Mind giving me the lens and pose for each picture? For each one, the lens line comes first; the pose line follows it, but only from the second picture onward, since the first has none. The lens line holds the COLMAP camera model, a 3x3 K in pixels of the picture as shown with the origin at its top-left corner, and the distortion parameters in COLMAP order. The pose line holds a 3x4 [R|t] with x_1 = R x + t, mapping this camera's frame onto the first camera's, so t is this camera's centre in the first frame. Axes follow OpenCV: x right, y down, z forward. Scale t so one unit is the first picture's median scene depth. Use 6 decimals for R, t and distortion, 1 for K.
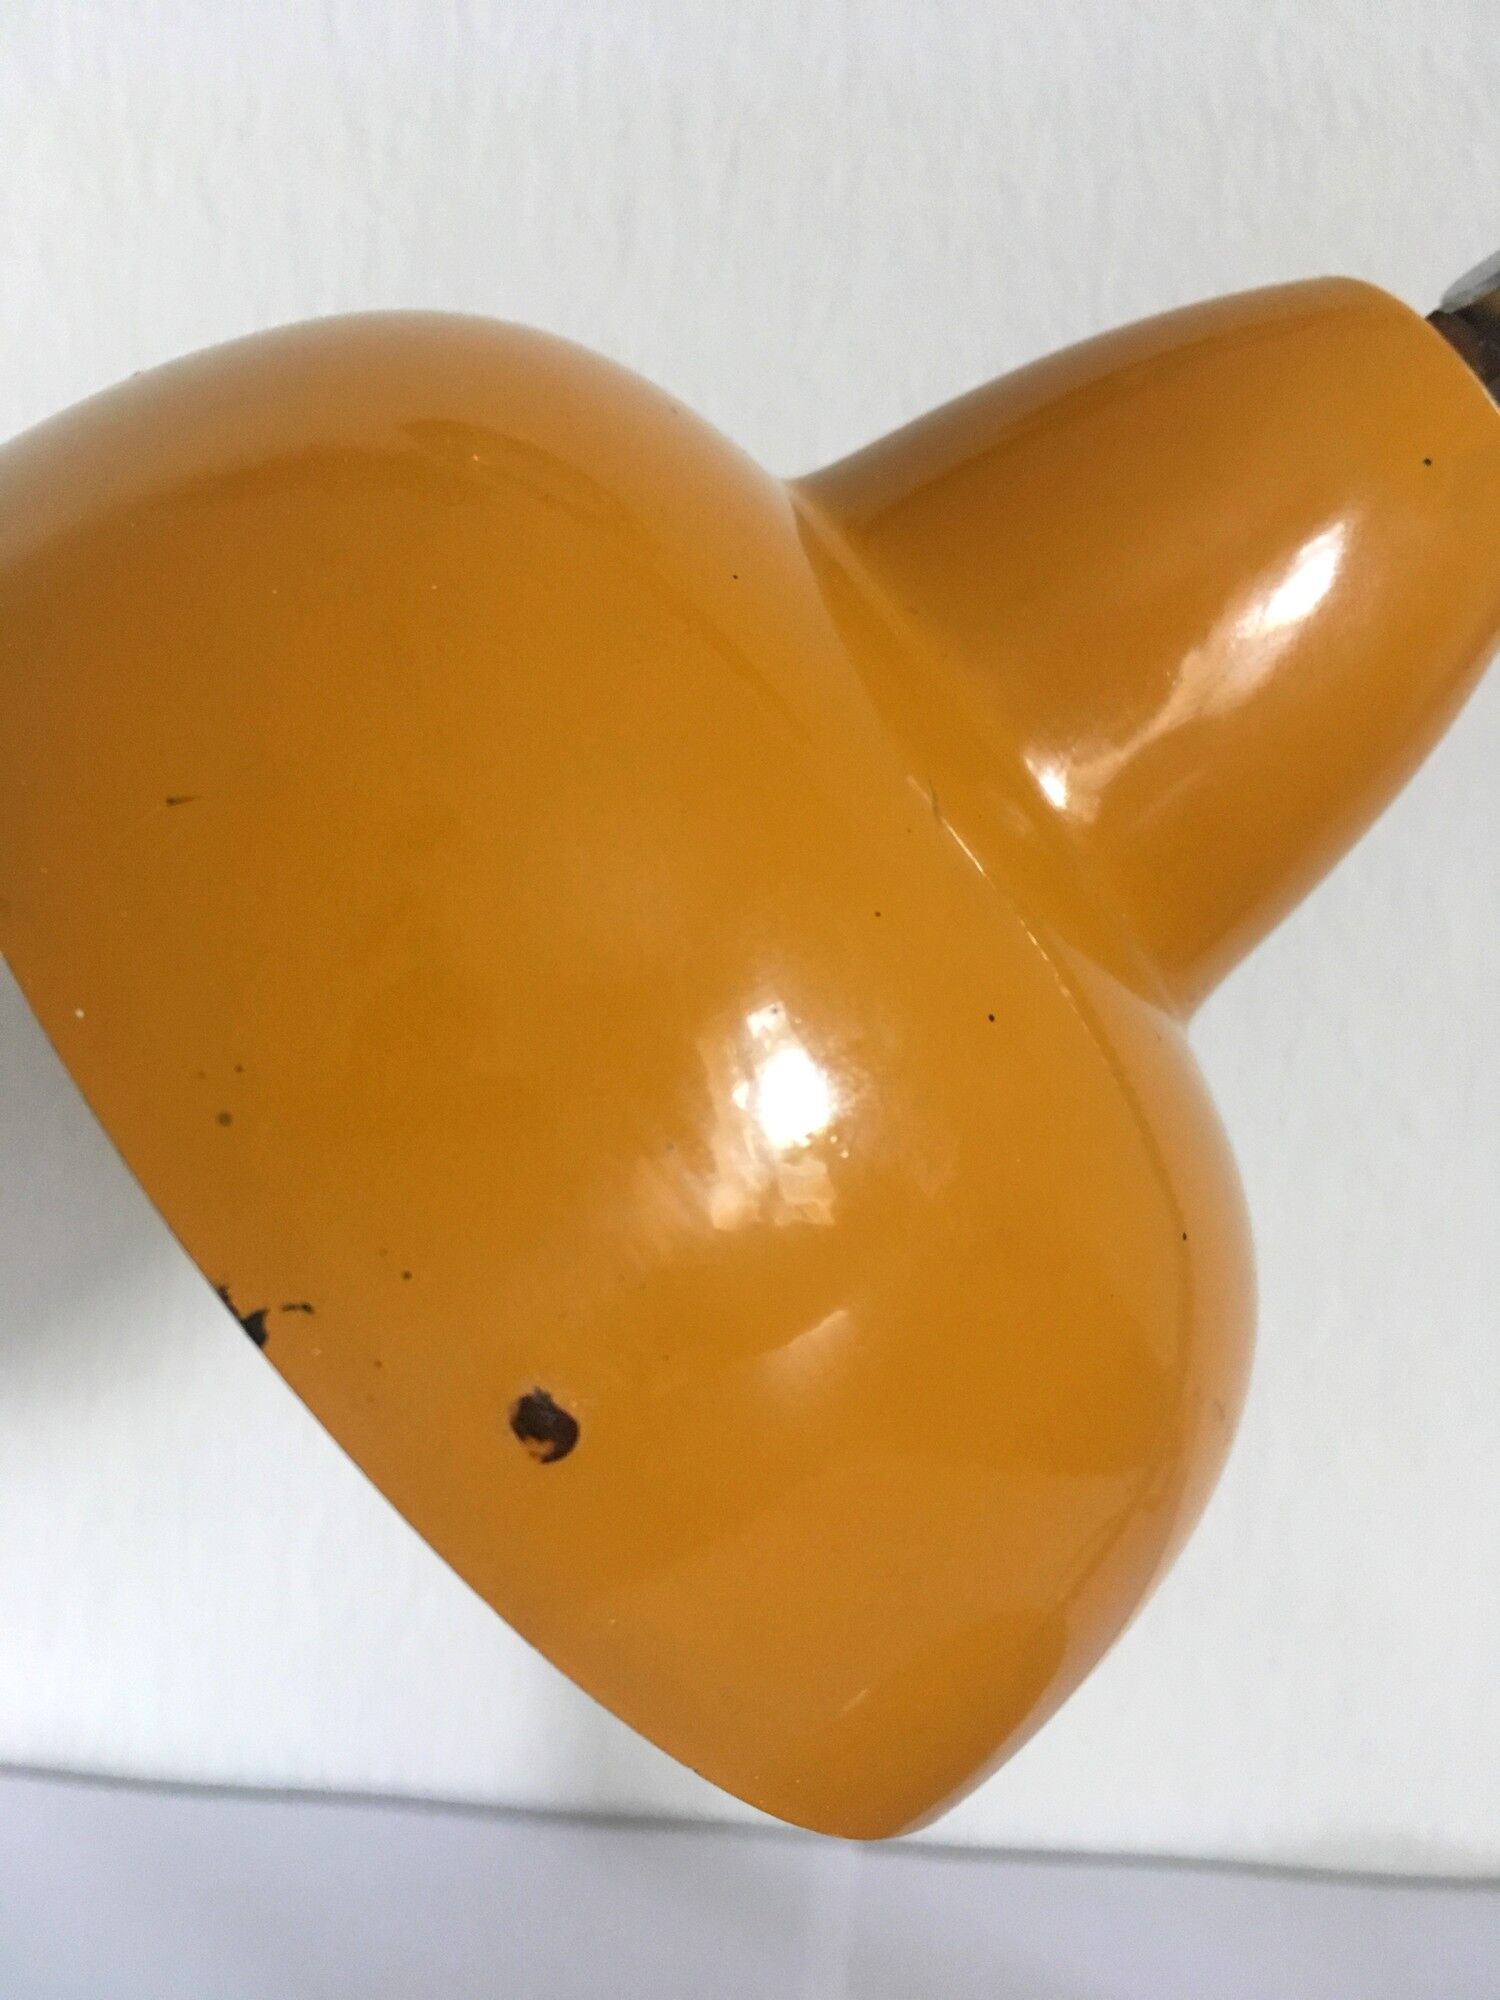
lens RADIAL K [[1766.9, 0, 730.7], [0, 1766.9, 991.5], [0, 0, 1]] dist [0.068941, -0.132111]
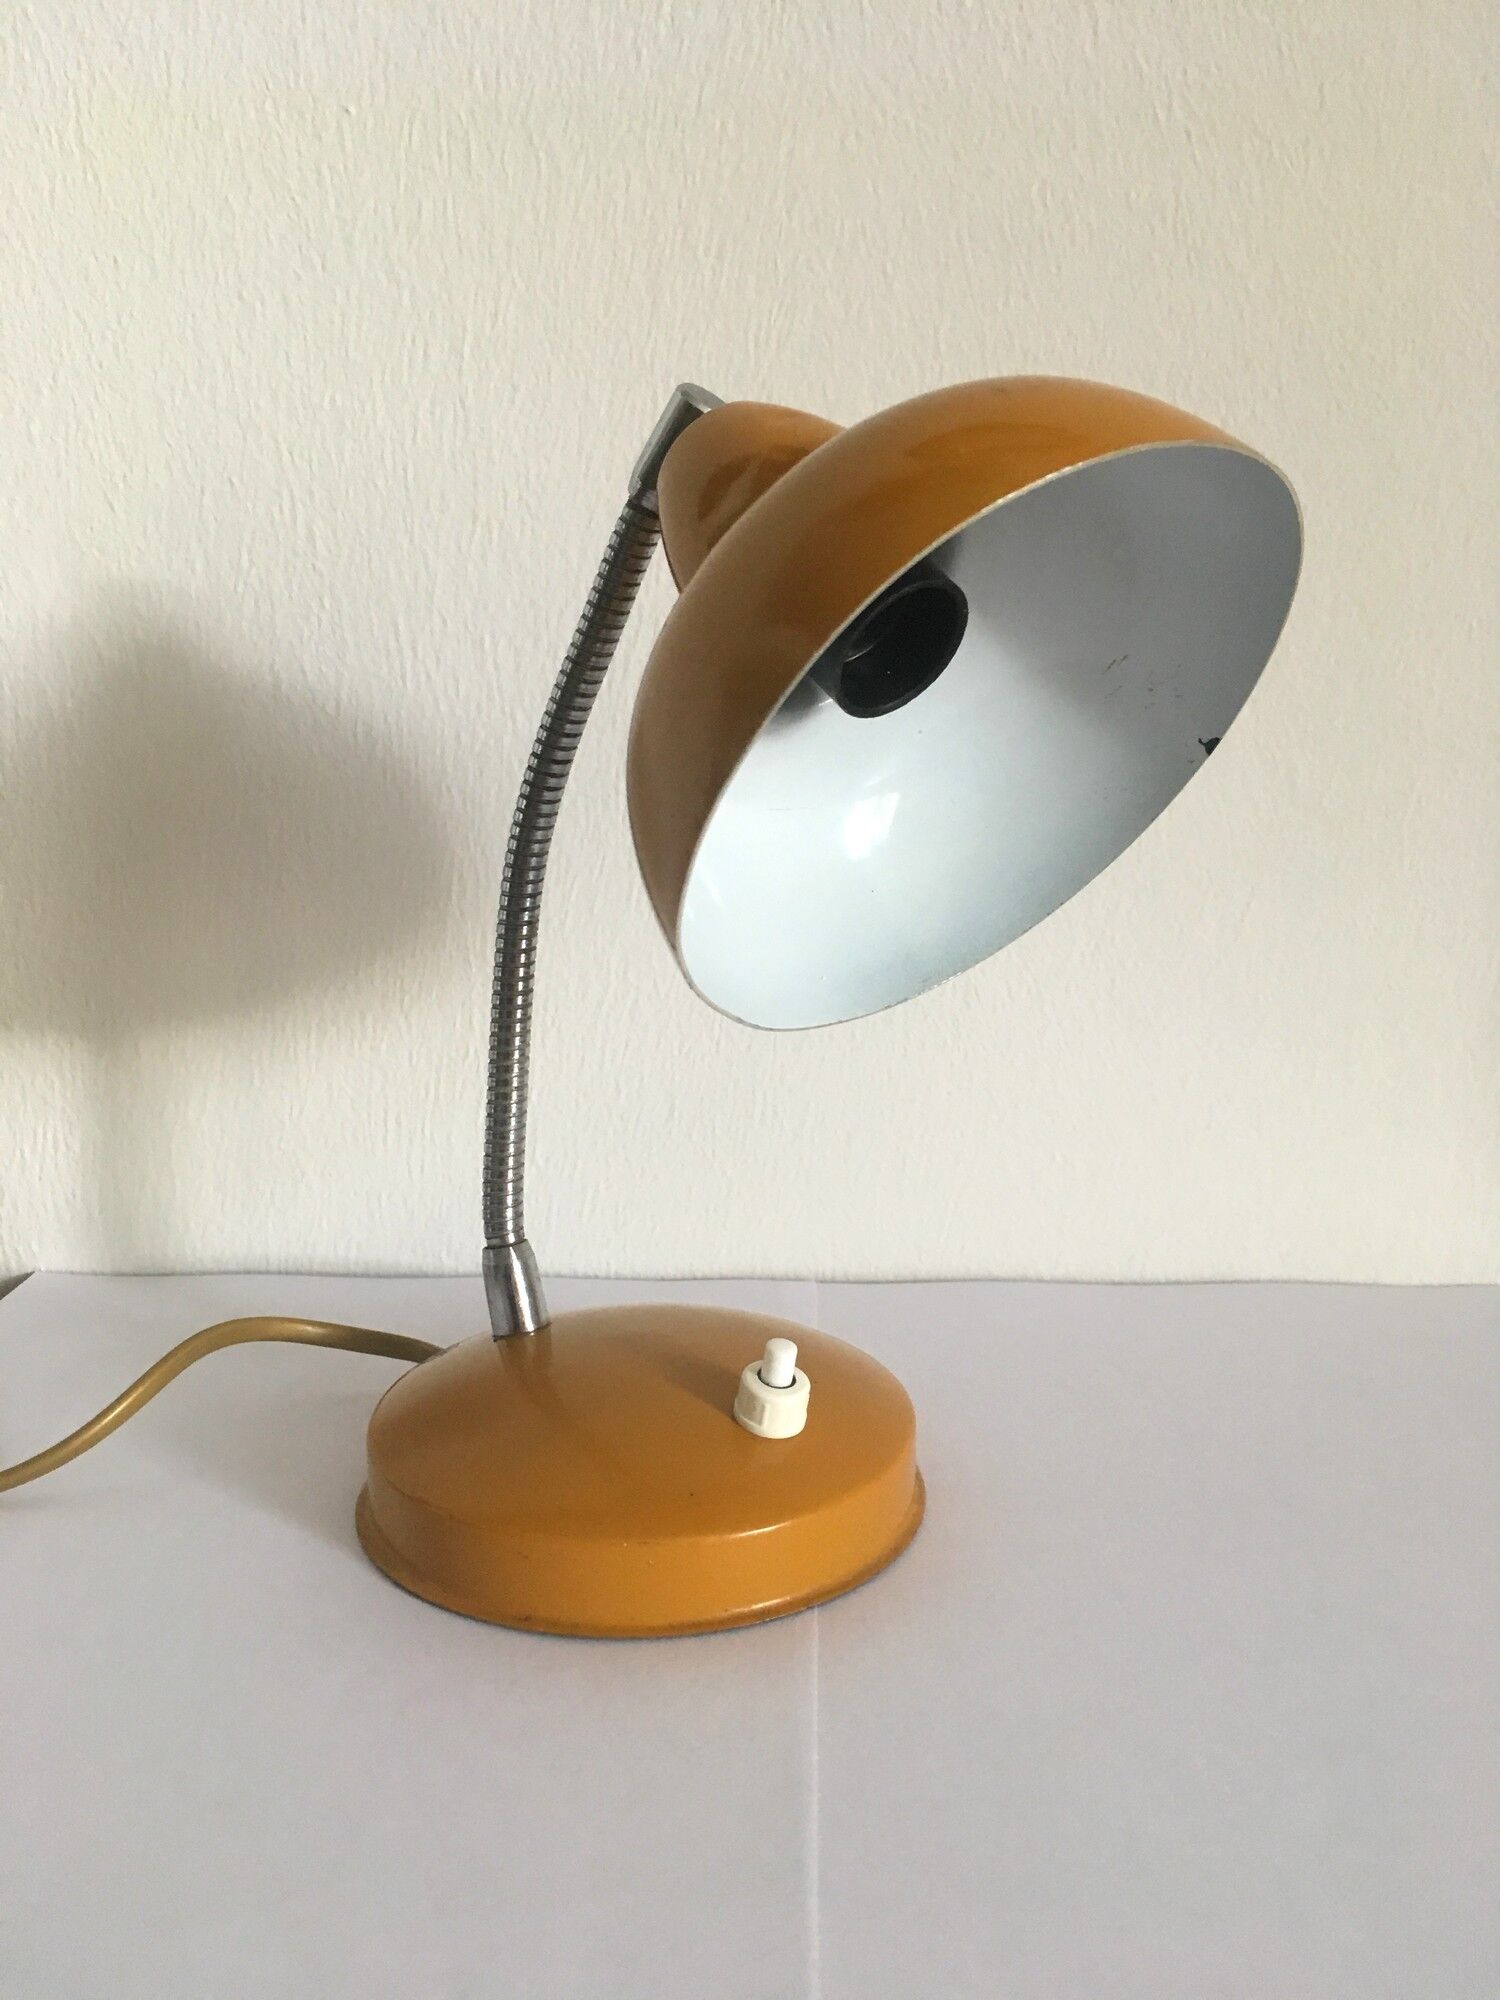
lens RADIAL K [[1766.9, 0, 732.1], [0, 1766.9, 986.1], [0, 0, 1]] dist [0.068941, -0.132111]
pose [[0.995994, -0.026382, 0.085439, -0.332154], [0.021870, 0.998338, 0.053326, 0.283436], [-0.086704, -0.051244, 0.994915, -1.542418]]
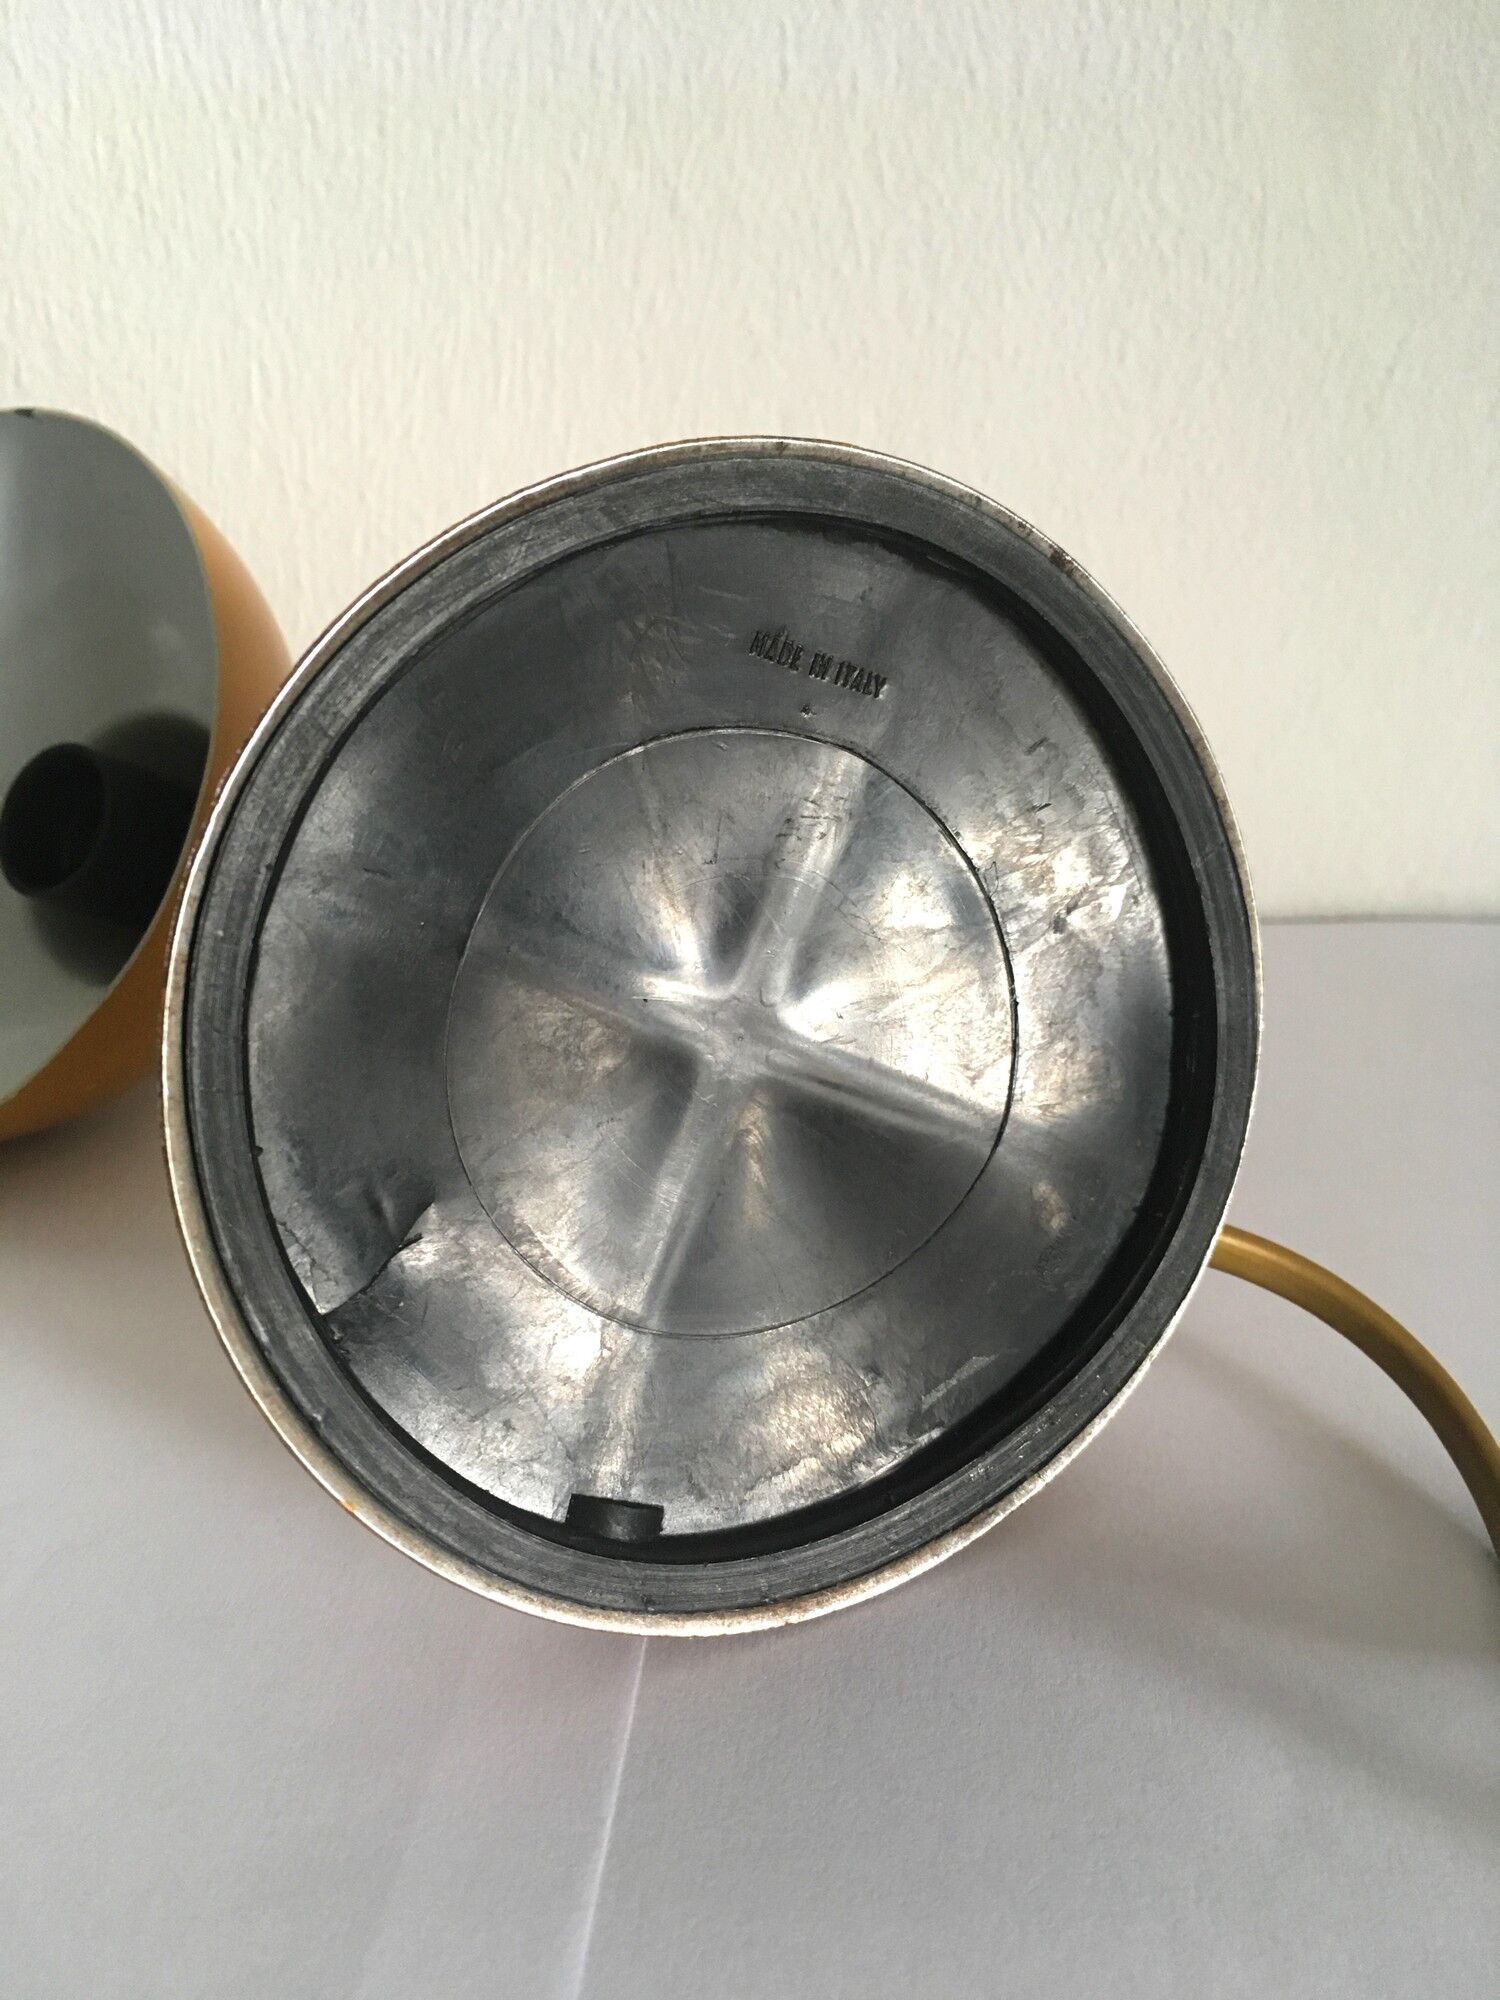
lens RADIAL K [[1766.9, 0, 729.1], [0, 1766.9, 1001.4], [0, 0, 1]] dist [0.068941, -0.132111]
pose [[0.998871, -0.047453, 0.001980, 0.103871], [0.045433, 0.966823, 0.251376, 0.538779], [-0.013843, -0.251002, 0.967888, -0.540507]]
